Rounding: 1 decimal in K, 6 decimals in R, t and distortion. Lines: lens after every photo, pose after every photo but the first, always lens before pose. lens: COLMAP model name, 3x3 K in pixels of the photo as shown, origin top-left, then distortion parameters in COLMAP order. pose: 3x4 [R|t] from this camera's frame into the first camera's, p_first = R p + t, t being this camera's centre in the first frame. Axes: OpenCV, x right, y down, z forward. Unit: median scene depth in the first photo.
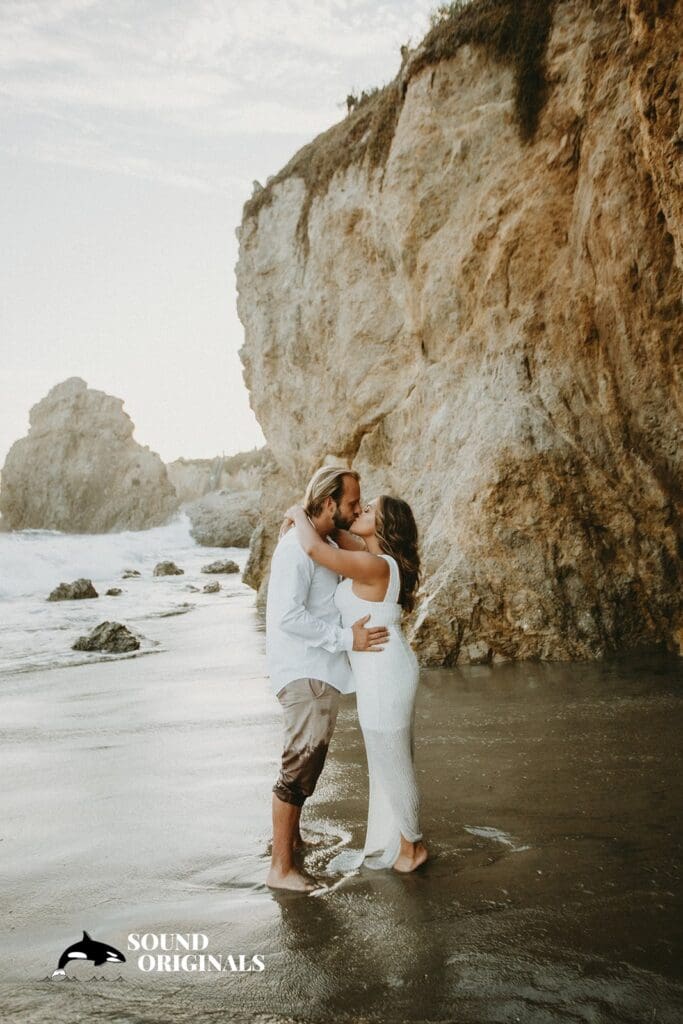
lens RADIAL K [[852.7, 0, 336.8], [0, 852.7, 514.9], [0, 0, 1]] dist [-0.013838, 0.051520]
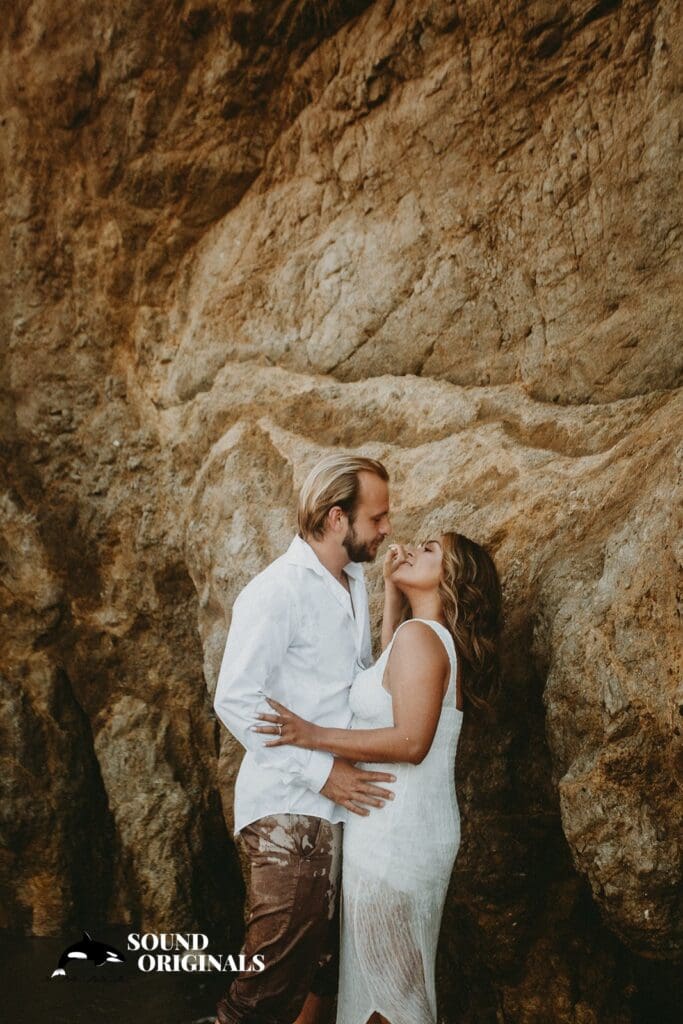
lens RADIAL K [[1031.5, 0, 341.5], [0, 1031.5, 512.0], [0, 0, 1]] dist [-0.010931, 0.108759]
pose [[0.596983, 0.151332, 0.787852, 0.024474], [-0.050947, 0.987217, -0.151023, 0.014710], [-0.800635, 0.050020, 0.597061, 0.479468]]
